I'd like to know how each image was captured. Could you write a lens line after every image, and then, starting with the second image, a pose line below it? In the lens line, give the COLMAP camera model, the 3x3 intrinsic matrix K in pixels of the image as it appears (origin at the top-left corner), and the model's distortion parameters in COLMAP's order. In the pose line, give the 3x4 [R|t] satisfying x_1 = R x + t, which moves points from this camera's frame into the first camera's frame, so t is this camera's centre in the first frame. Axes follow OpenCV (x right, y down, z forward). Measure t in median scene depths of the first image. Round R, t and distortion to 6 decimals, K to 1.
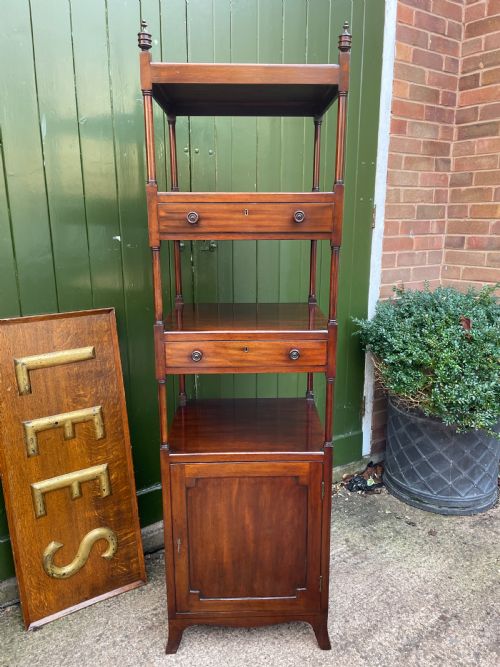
lens RADIAL K [[505.3, 0, 257.6], [0, 505.3, 335.7], [0, 0, 1]] dist [0.085353, -0.112944]
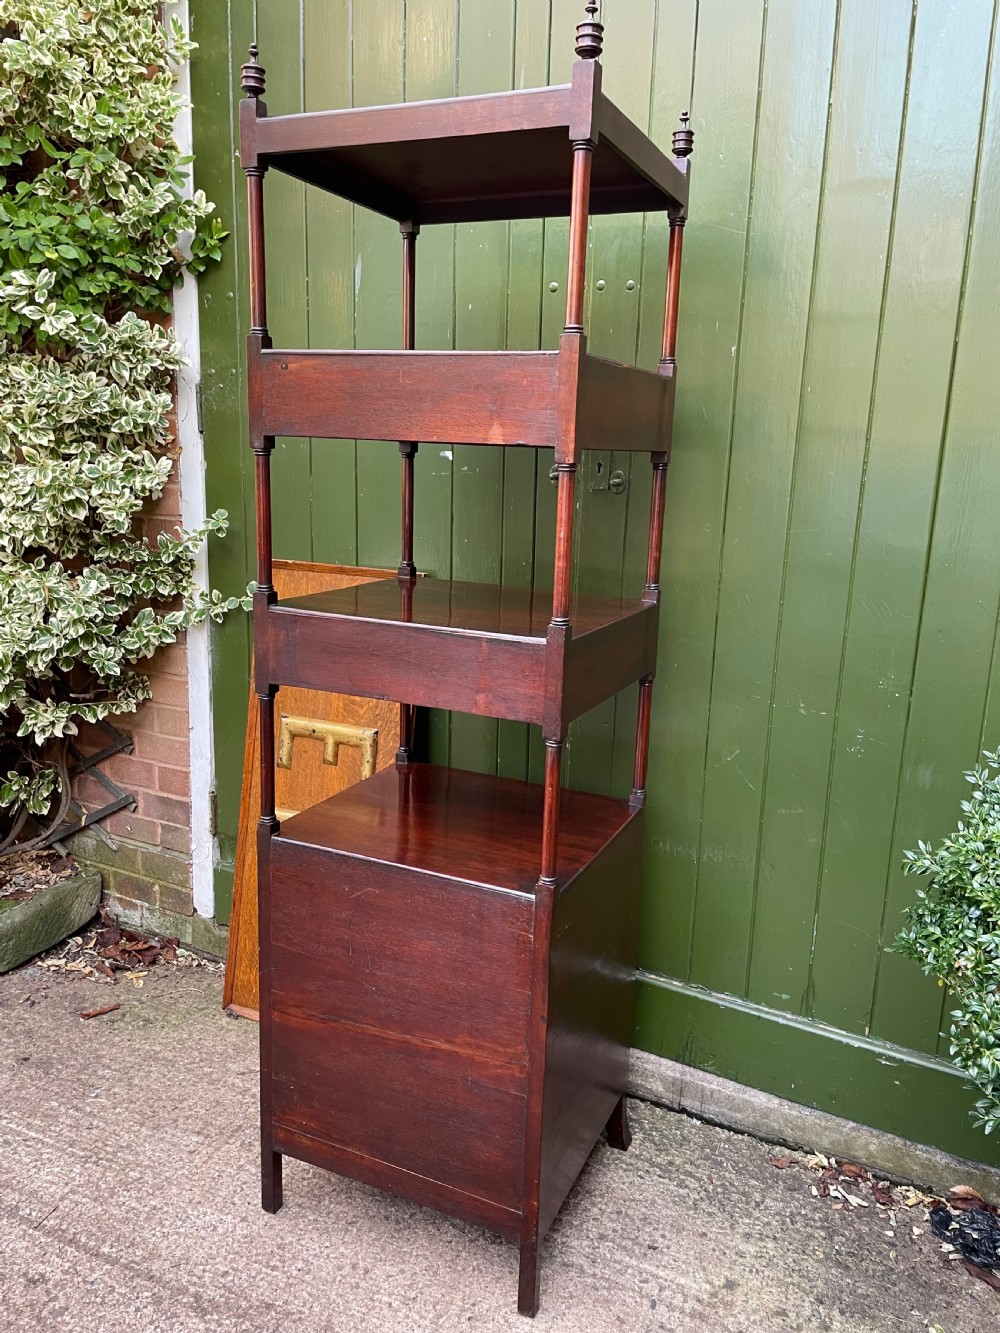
lens RADIAL K [[1009.8, 0, 508.2], [0, 1009.8, 662.8], [0, 0, 1]] dist [0.085353, -0.112944]
pose [[0.512590, 0.198902, -0.835278, 0.759635], [-0.235918, 0.967984, 0.085726, -0.078176], [0.825587, 0.153115, 0.543103, 0.473757]]
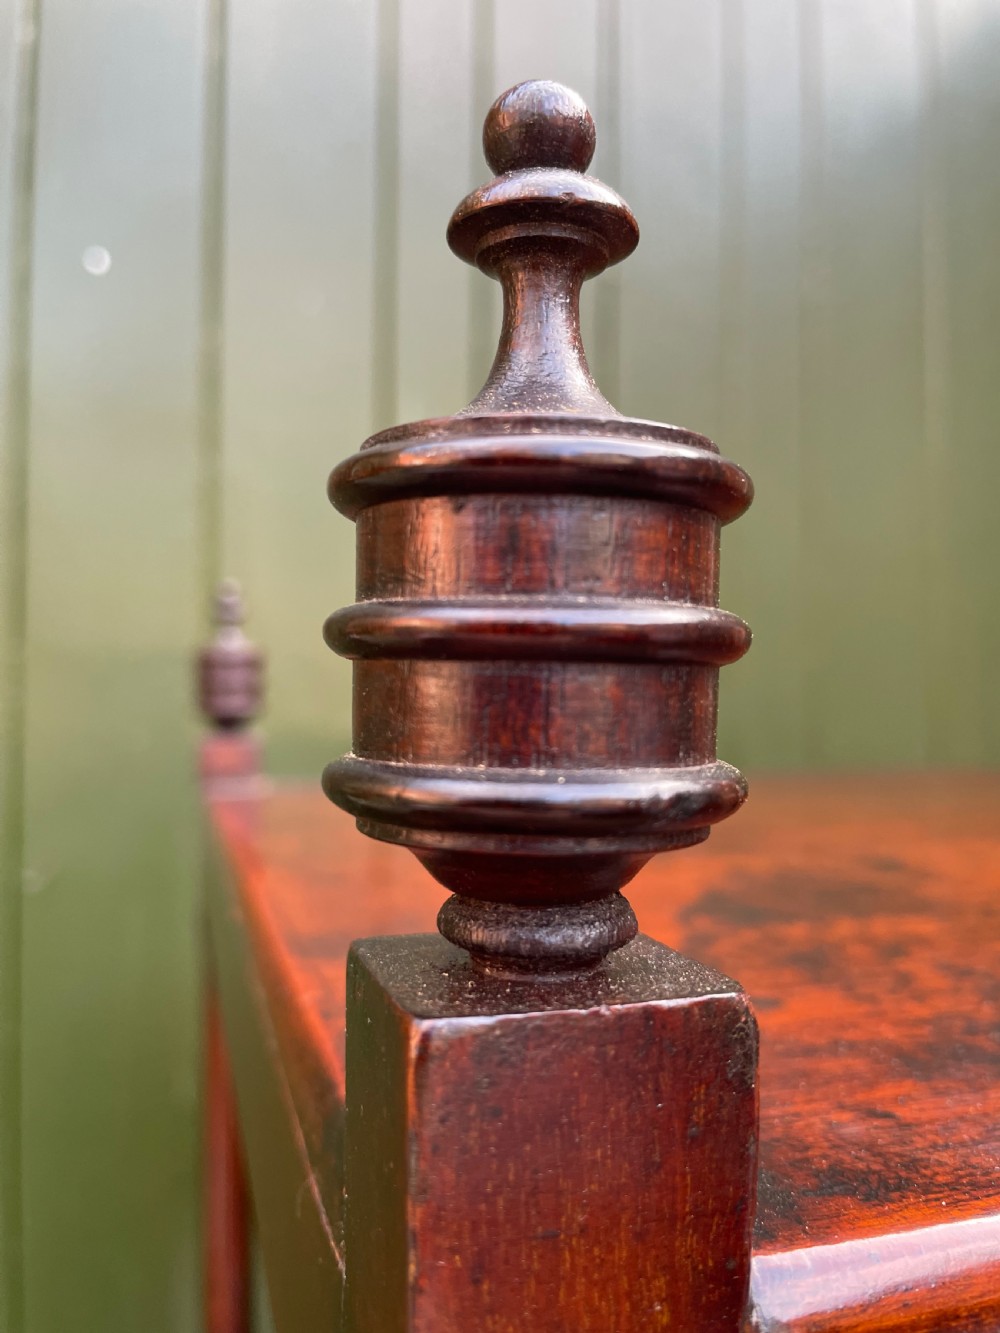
lens RADIAL K [[1009.8, 0, 498.9], [0, 1009.8, 666.3], [0, 0, 1]] dist [0.085353, -0.112944]
pose [[0.973254, 0.017121, -0.229092, -0.141147], [-0.065834, 0.976181, -0.206727, -0.381396], [0.220096, 0.216280, 0.951200, 0.638756]]
